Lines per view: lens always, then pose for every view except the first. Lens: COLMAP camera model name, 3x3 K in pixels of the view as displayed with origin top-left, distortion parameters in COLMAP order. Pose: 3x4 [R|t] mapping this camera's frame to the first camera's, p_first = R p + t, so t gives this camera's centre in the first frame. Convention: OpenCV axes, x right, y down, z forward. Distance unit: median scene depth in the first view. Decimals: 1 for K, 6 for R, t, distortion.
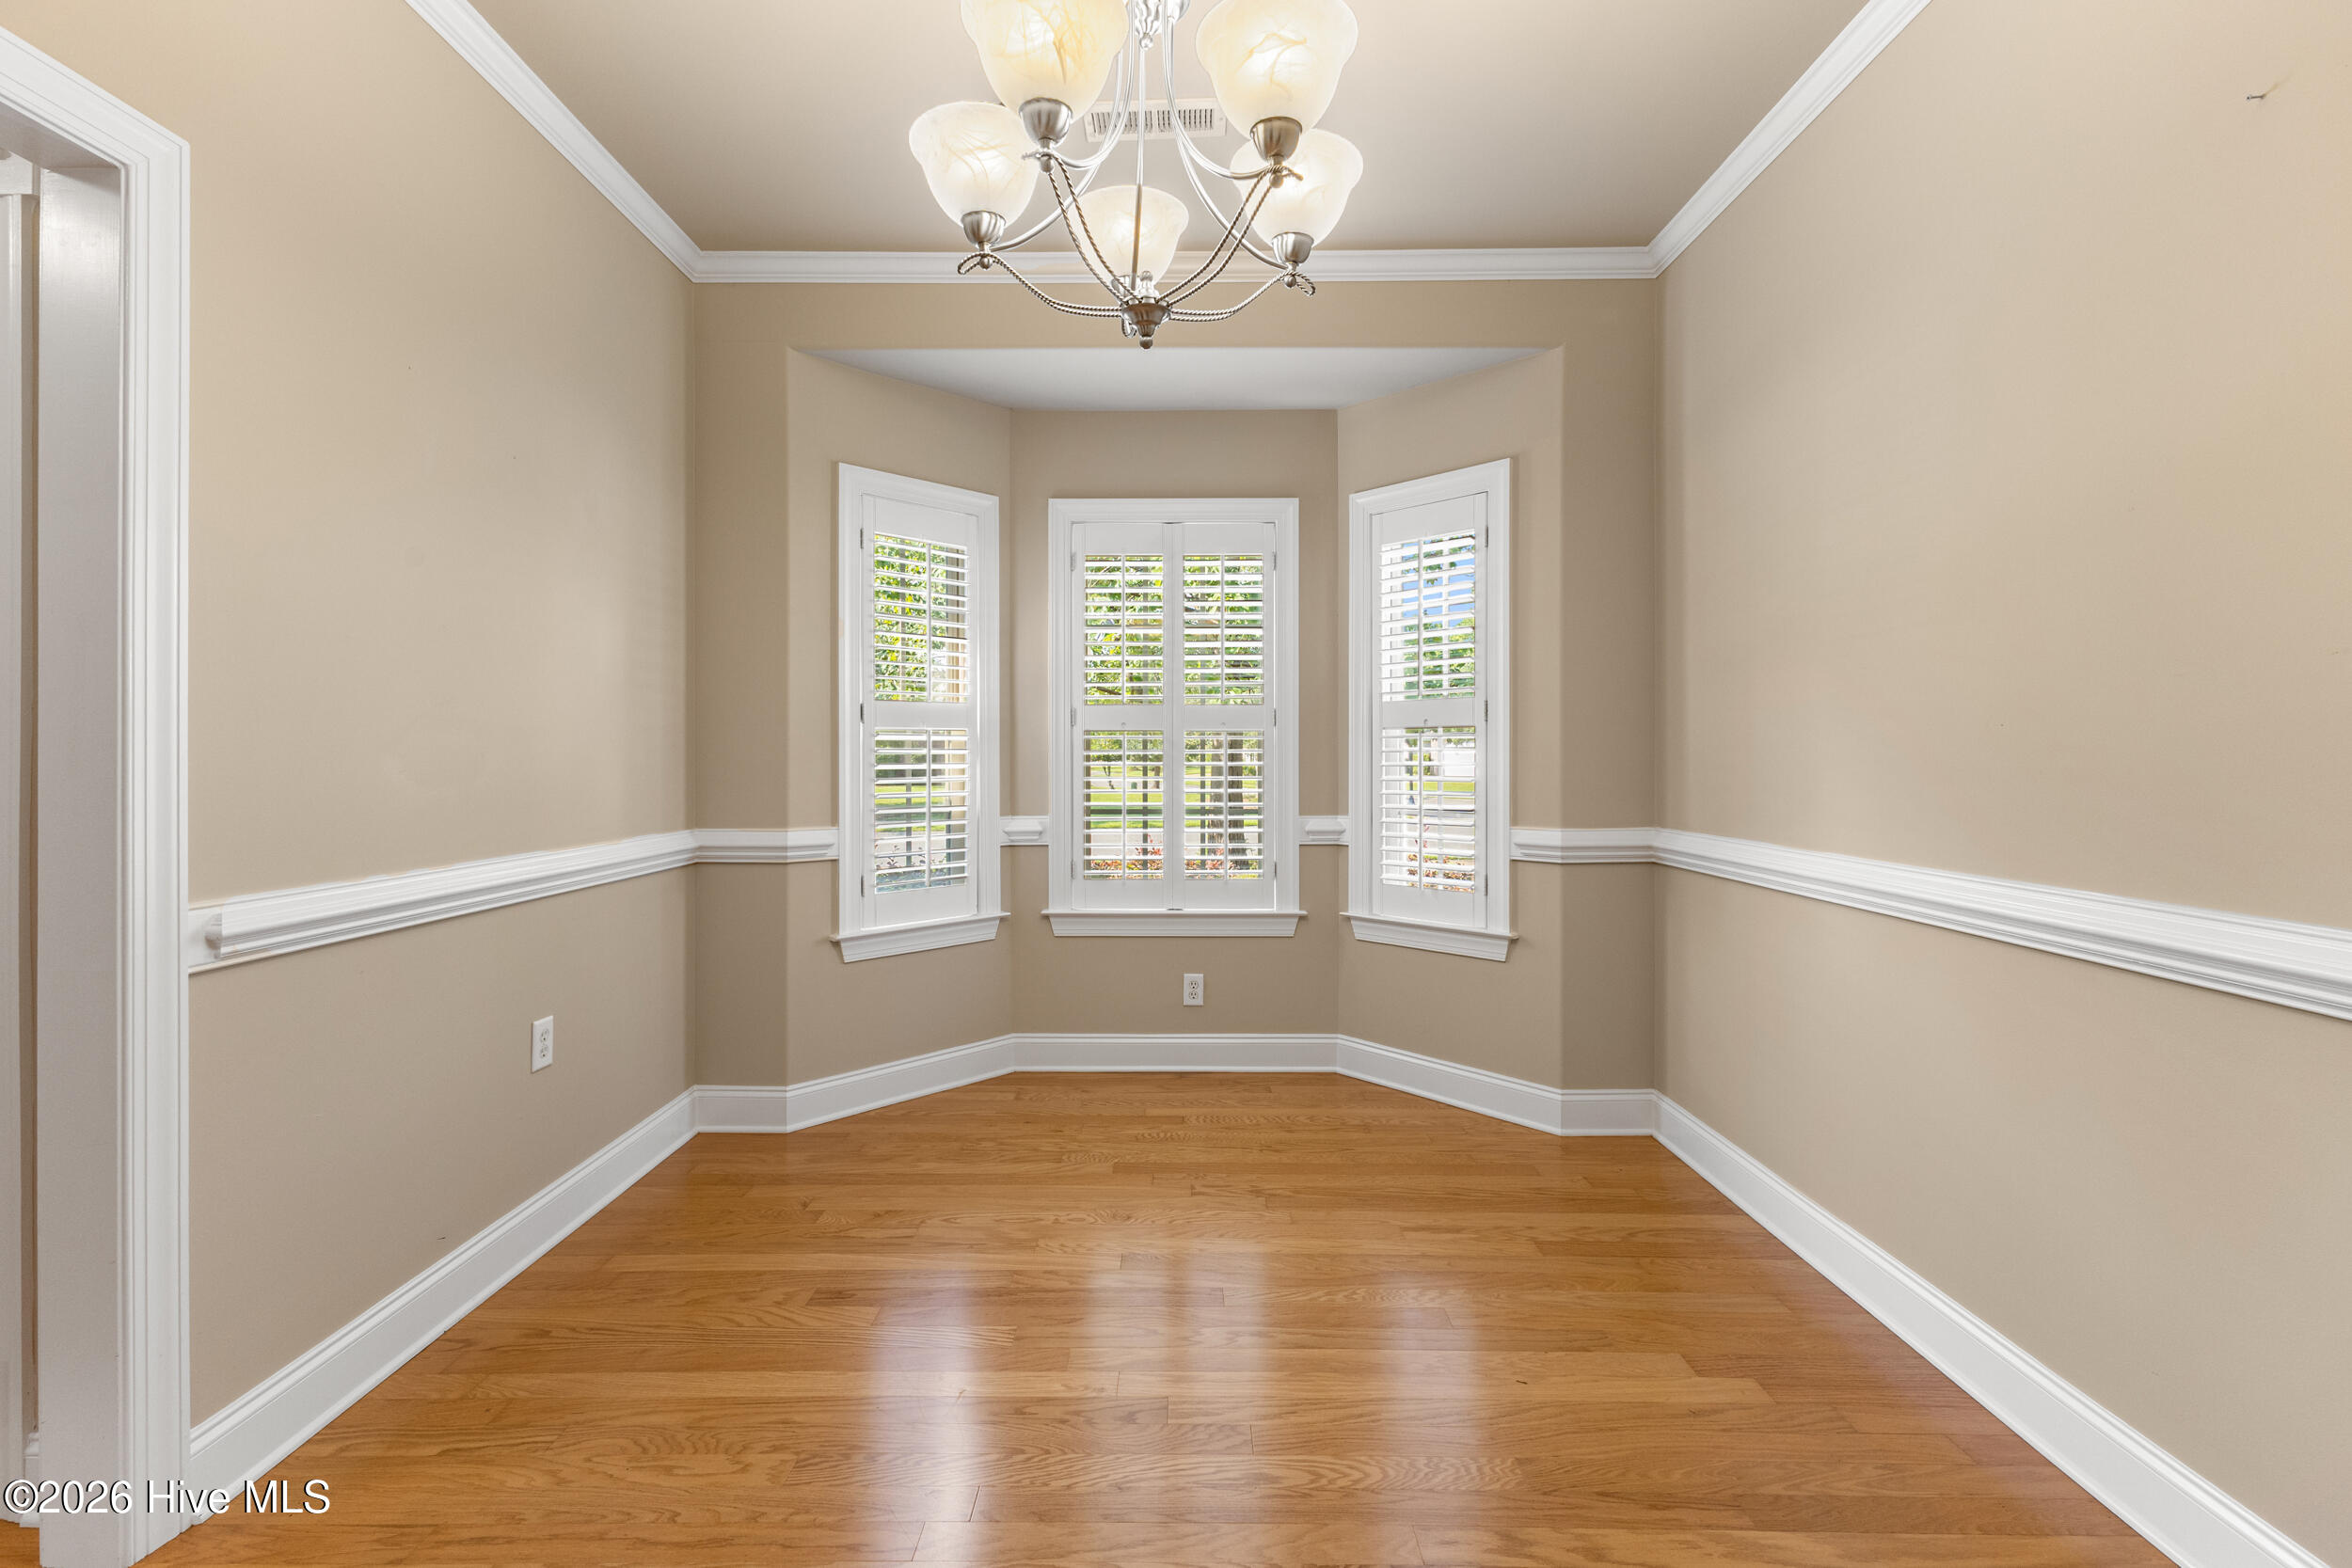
lens RADIAL K [[1029.5, 0, 1182.6], [0, 1029.5, 751.6], [0, 0, 1]] dist [0.008010, -0.000937]
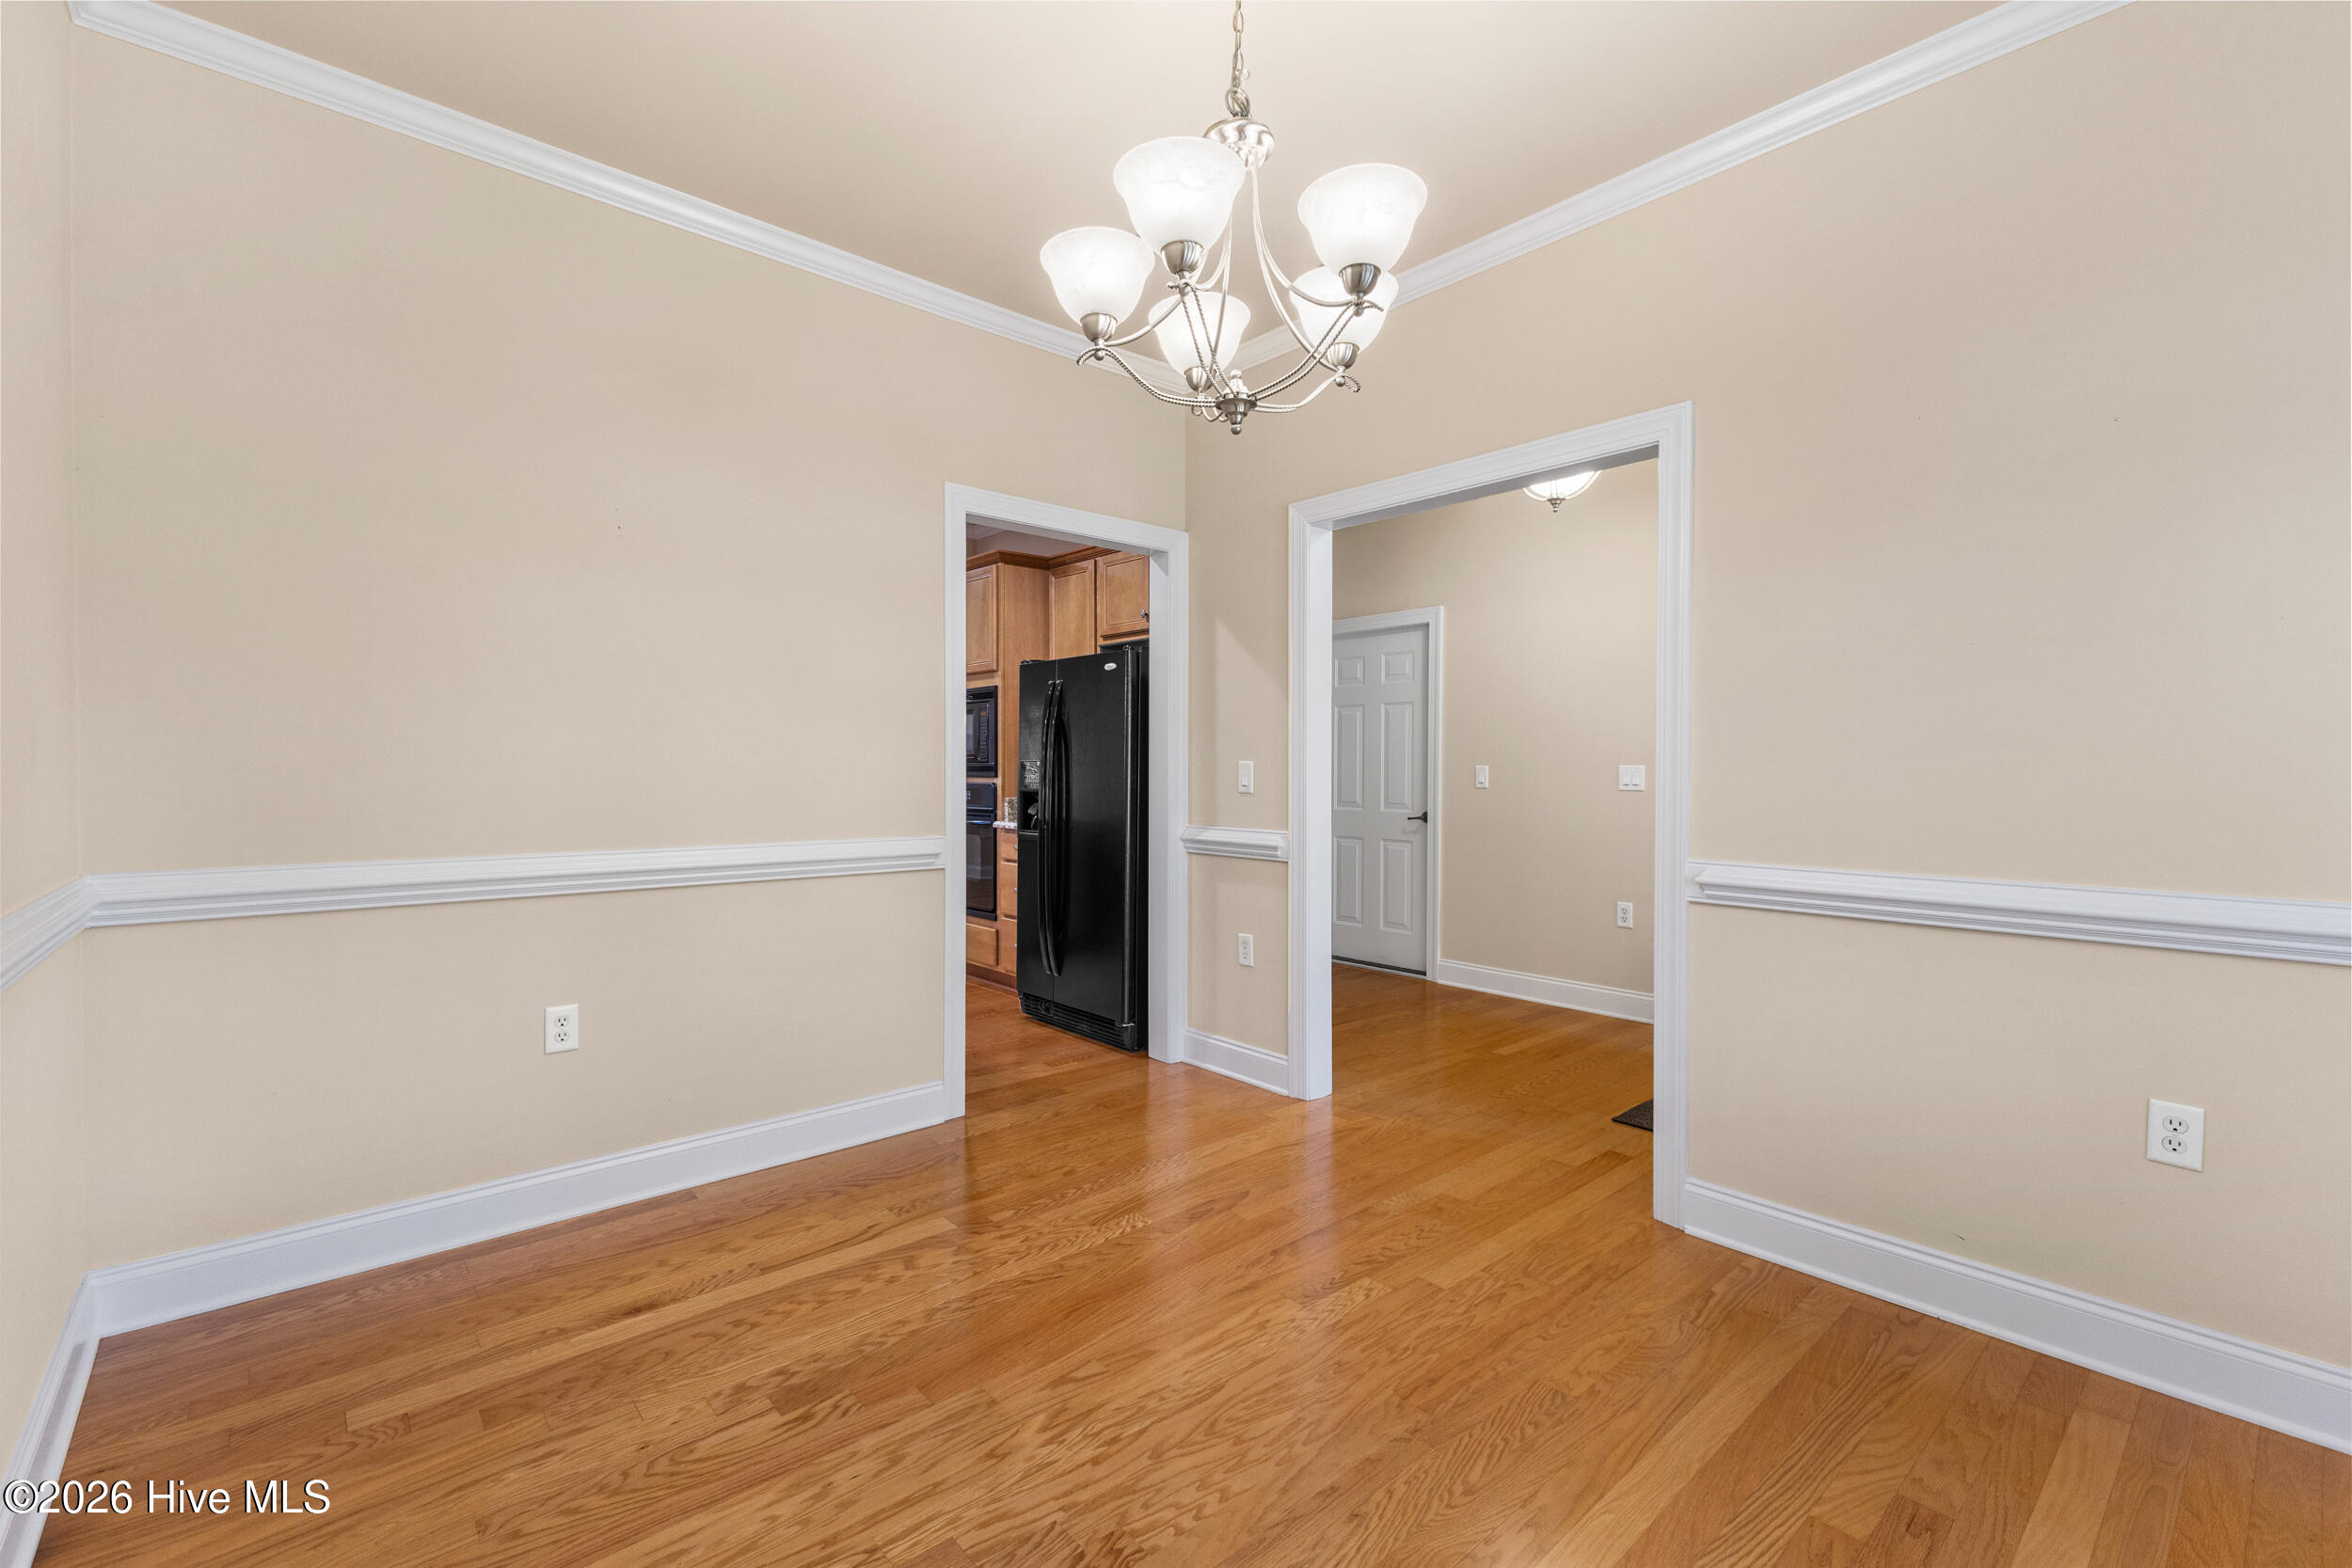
lens RADIAL K [[1029.5, 0, 1182.6], [0, 1029.5, 751.6], [0, 0, 1]] dist [0.008010, -0.000937]
pose [[-0.754899, -0.016557, -0.655632, 0.685916], [0.000512, 0.999666, -0.025836, 0.012598], [0.655841, -0.019839, -0.754638, 1.569750]]
